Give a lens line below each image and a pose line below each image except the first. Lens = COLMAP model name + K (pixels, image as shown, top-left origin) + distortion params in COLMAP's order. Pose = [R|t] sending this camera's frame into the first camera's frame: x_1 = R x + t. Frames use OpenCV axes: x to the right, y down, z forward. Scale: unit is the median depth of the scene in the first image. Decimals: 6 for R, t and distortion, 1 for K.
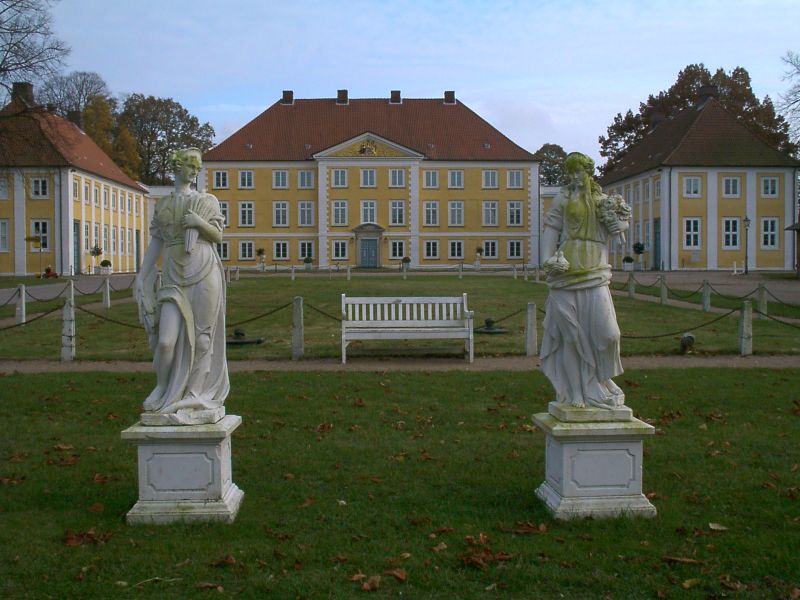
lens RADIAL K [[948.1, 0, 400.2], [0, 948.1, 296.1], [0, 0, 1]] dist [-0.067061, 0.000000]
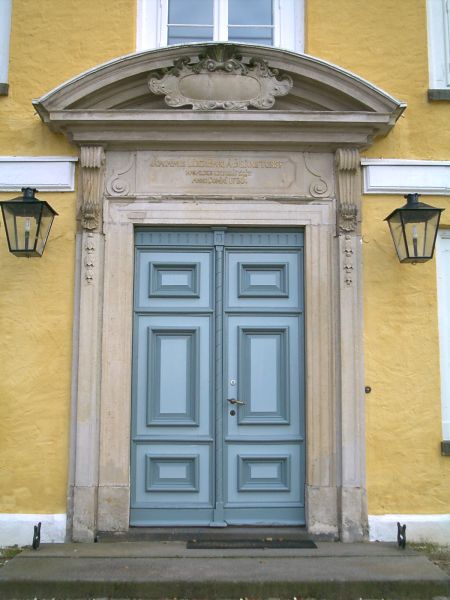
lens RADIAL K [[711.1, 0, 227.5], [0, 711.1, 299.3], [0, 0, 1]] dist [-0.067061, 0.000000]
pose [[0.999906, 0.005892, -0.012344, -0.031162], [-0.007853, 0.986208, -0.165322, -0.041245], [0.011200, 0.165404, 0.986162, 0.929701]]
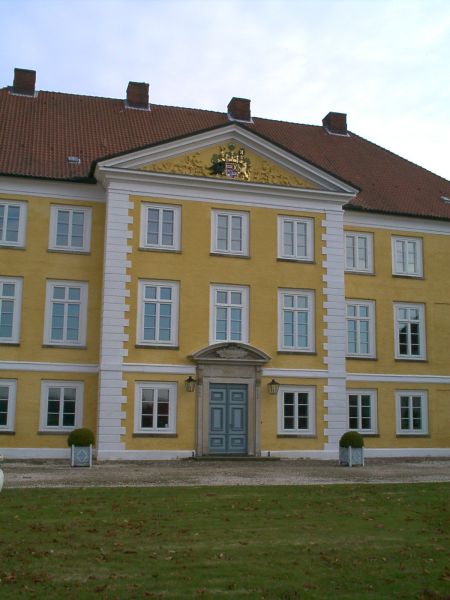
lens RADIAL K [[711.1, 0, 221.7], [0, 711.1, 298.9], [0, 0, 1]] dist [-0.067061, 0.000000]
pose [[0.970891, 0.056602, 0.232739, -0.106050], [-0.006129, 0.977230, -0.212094, -0.031543], [-0.239445, 0.204493, 0.949130, 0.711457]]
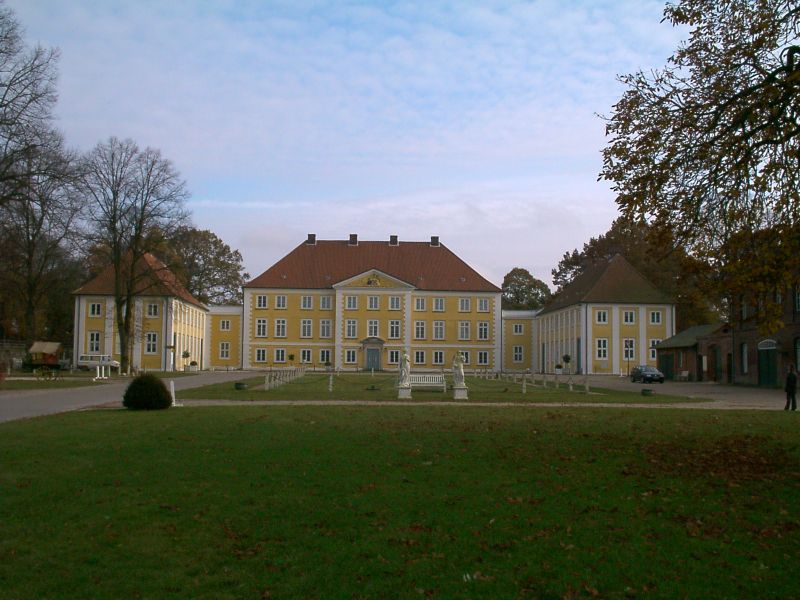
lens RADIAL K [[948.1, 0, 403.8], [0, 948.1, 297.2], [0, 0, 1]] dist [-0.067061, 0.000000]
pose [[0.999593, 0.017046, 0.022890, -0.021363], [-0.014439, 0.993876, -0.109551, 0.013136], [-0.024617, 0.109176, 0.993718, -0.327363]]
